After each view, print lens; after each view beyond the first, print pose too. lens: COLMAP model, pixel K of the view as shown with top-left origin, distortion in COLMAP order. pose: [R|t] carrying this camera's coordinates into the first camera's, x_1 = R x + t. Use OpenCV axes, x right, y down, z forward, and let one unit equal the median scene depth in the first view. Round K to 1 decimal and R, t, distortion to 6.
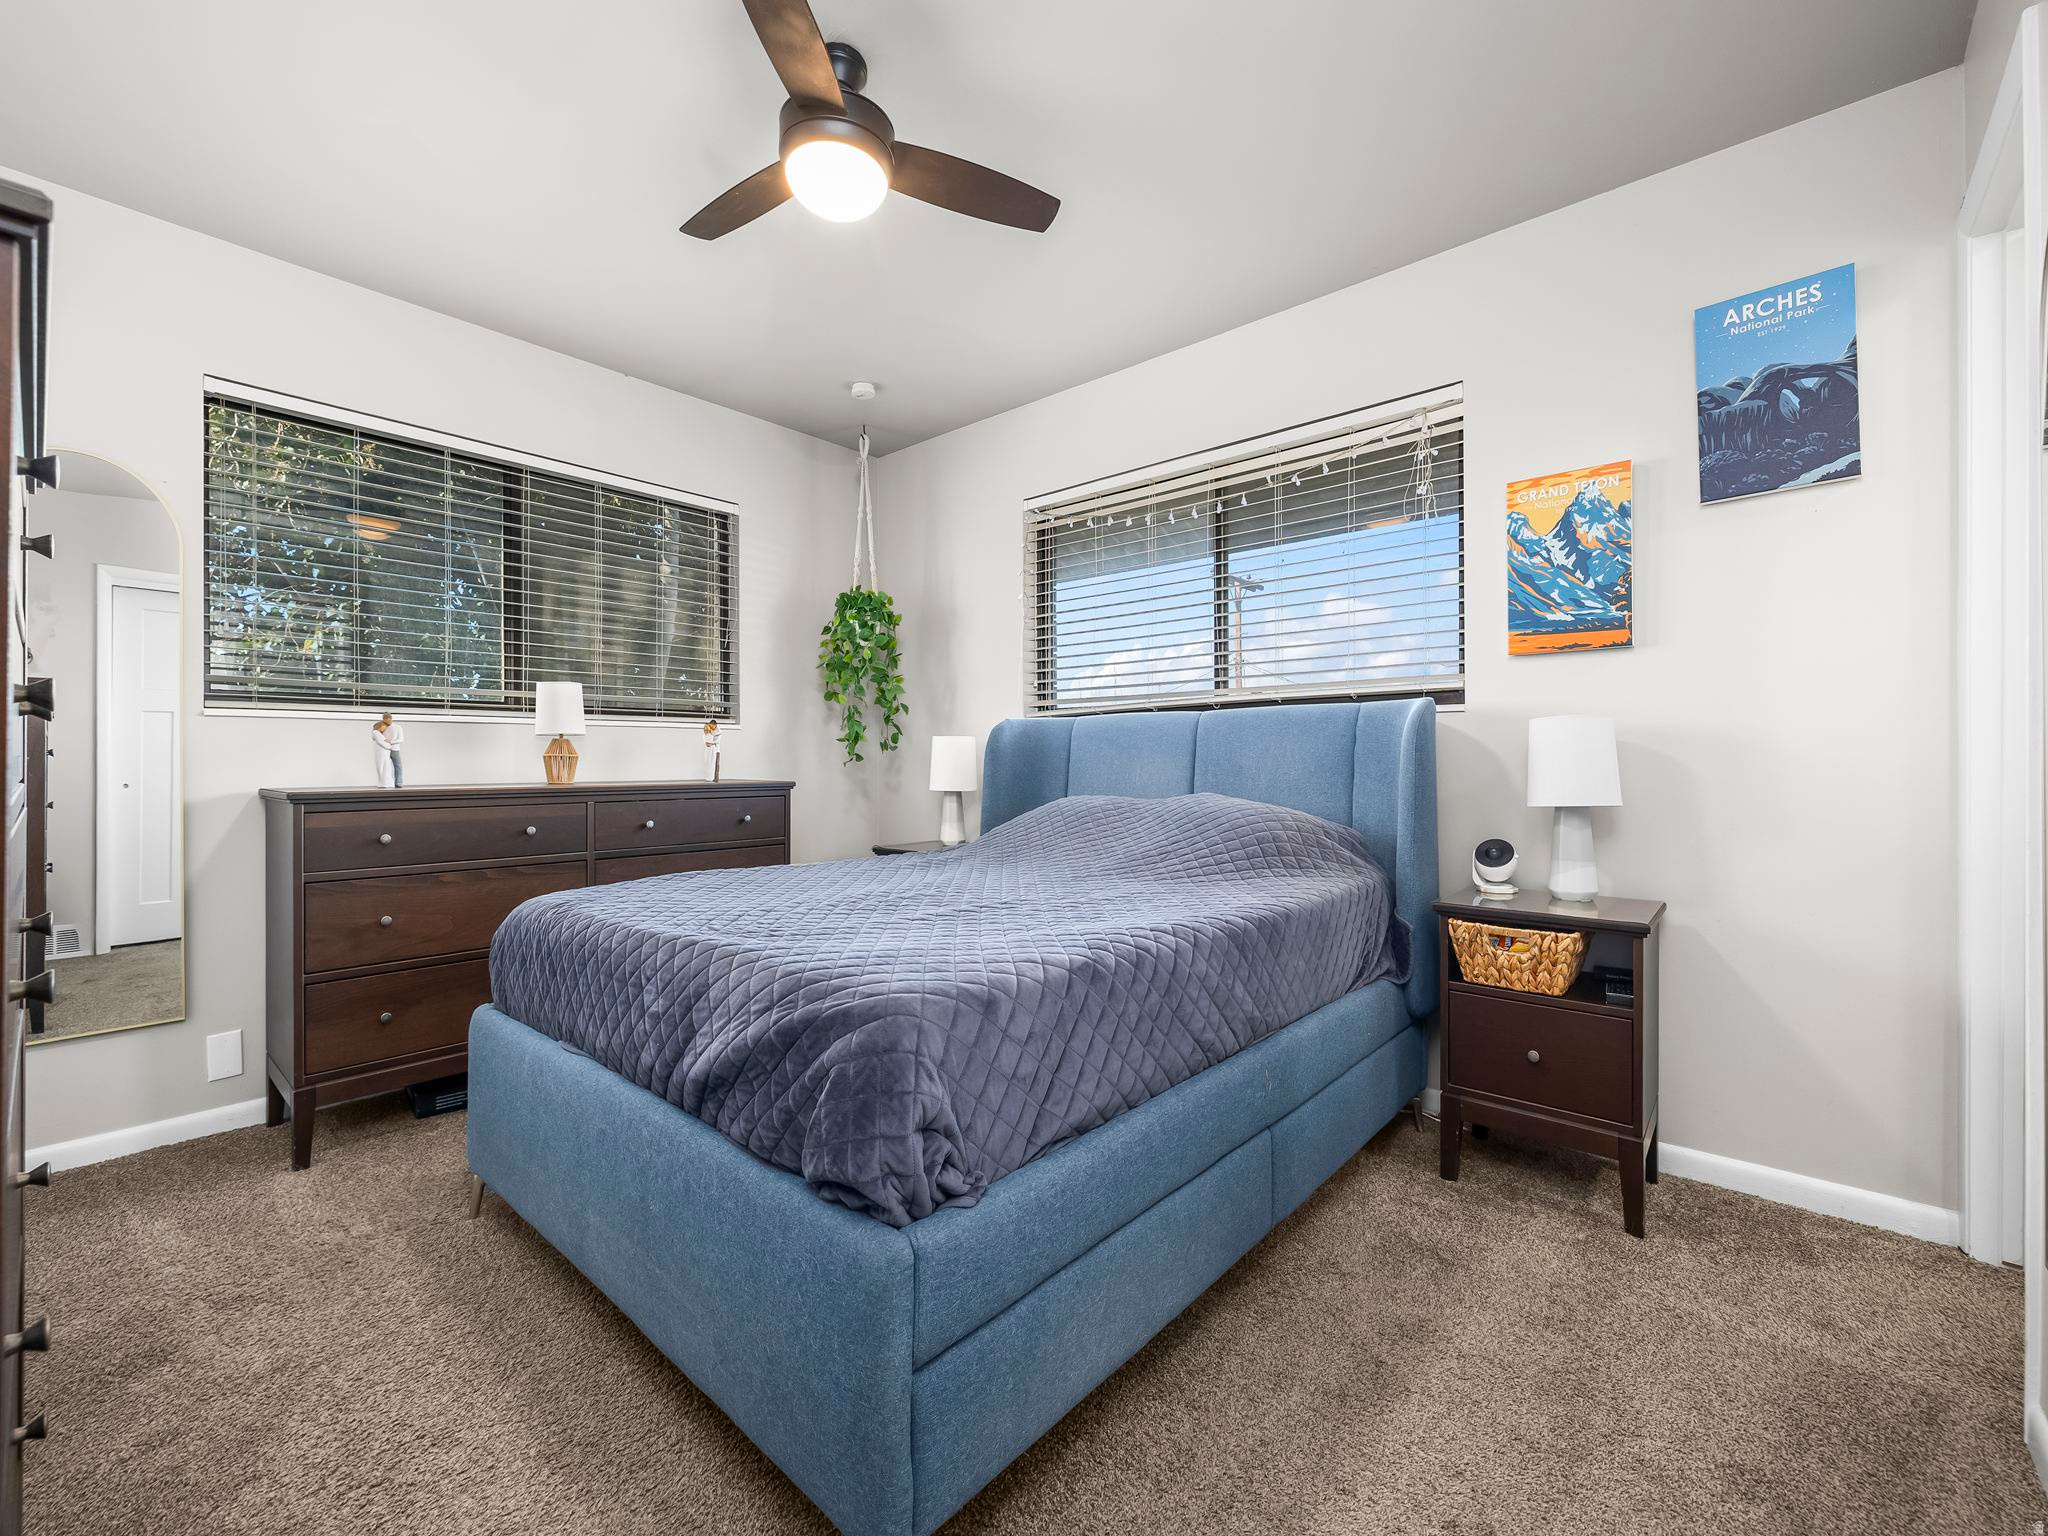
lens RADIAL K [[868.8, 0, 994.0], [0, 868.8, 763.1], [0, 0, 1]] dist [0.001062, 0.000131]
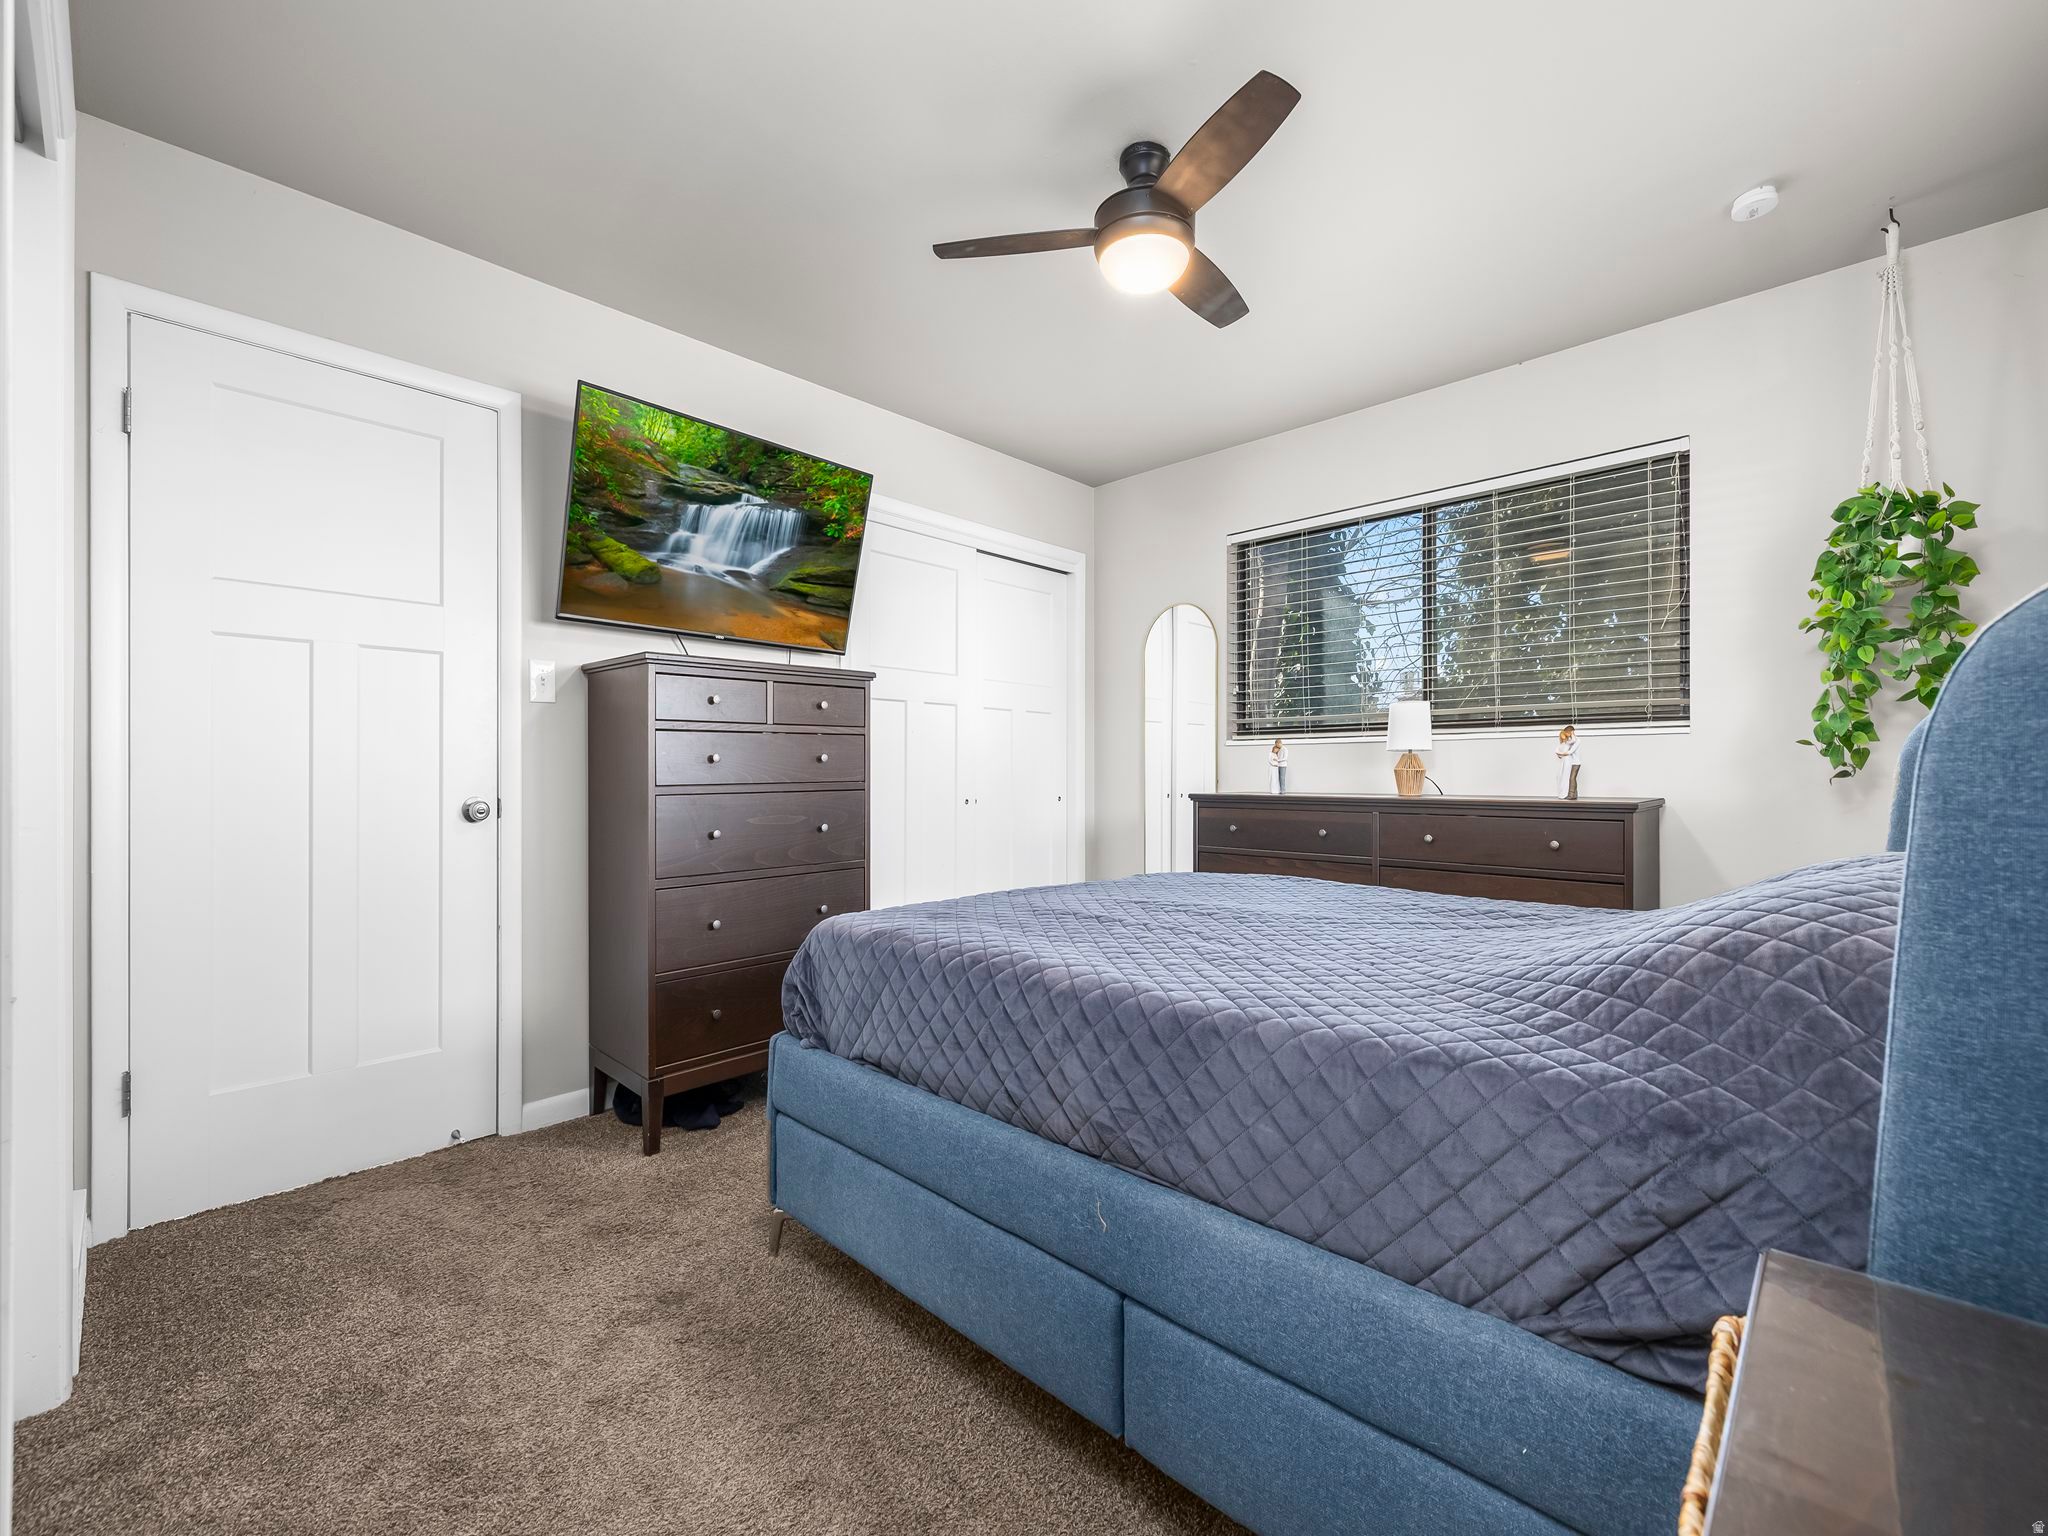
lens RADIAL K [[868.8, 0, 994.0], [0, 868.8, 763.1], [0, 0, 1]] dist [0.001062, 0.000131]
pose [[-0.043884, -0.009620, -0.998990, 0.597796], [-0.002065, 0.999952, -0.009538, -0.005391], [0.999035, 0.001644, -0.043901, 0.533343]]
